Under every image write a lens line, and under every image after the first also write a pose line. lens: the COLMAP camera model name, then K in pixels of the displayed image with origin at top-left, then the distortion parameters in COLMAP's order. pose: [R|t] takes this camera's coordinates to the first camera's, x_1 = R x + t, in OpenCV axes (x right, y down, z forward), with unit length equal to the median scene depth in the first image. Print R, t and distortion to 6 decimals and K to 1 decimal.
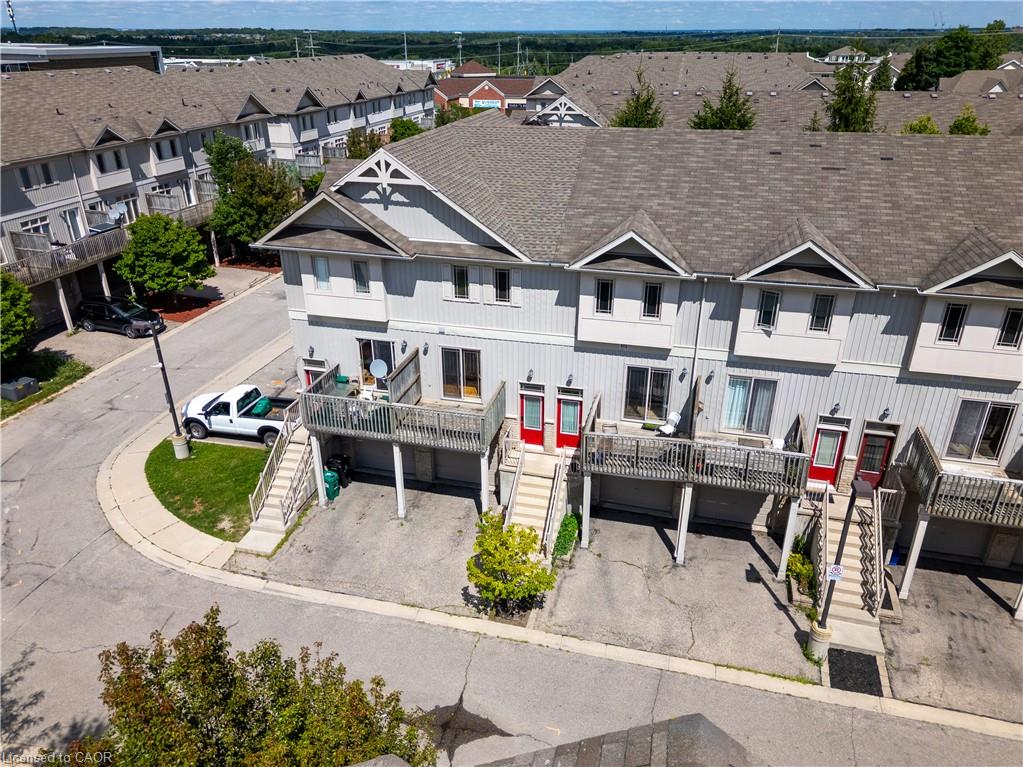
lens RADIAL K [[727.1, 0, 510.9], [0, 727.1, 380.8], [0, 0, 1]] dist [0.043320, -0.039711]
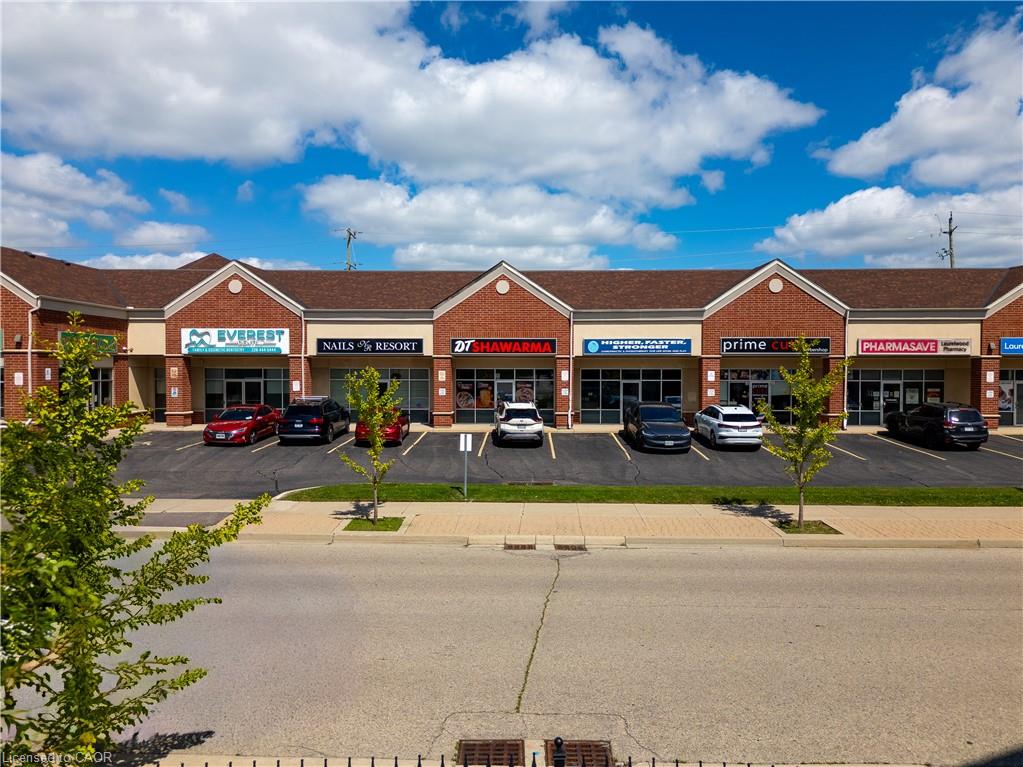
lens RADIAL K [[727.1, 0, 511.6], [0, 727.1, 382.8], [0, 0, 1]] dist [0.043320, -0.039711]
pose [[0.974351, 0.002448, 0.225021, 0.028549], [0.092963, 0.906252, -0.412390, -1.330849], [-0.204935, 0.422731, 0.882780, 4.067323]]
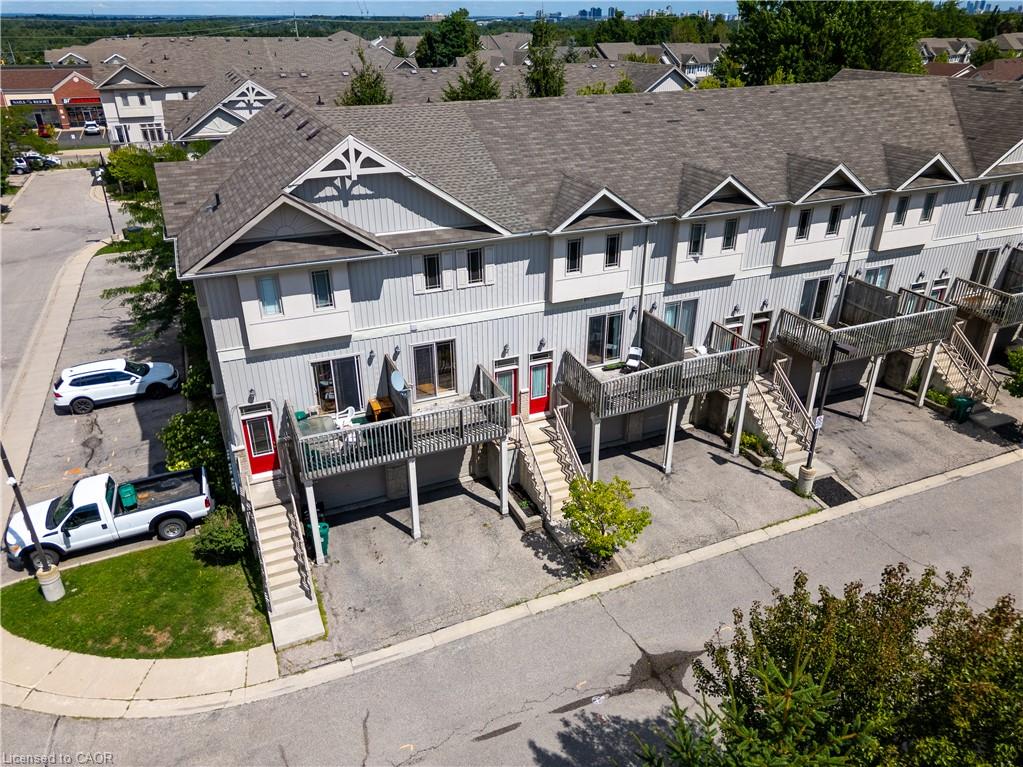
lens RADIAL K [[727.1, 0, 513.3], [0, 727.1, 381.5], [0, 0, 1]] dist [0.043320, -0.039711]
pose [[0.788604, -0.274250, 0.550354, -0.538065], [0.264946, 0.959234, 0.098358, -0.063394], [-0.554893, 0.068248, 0.829117, 0.169248]]
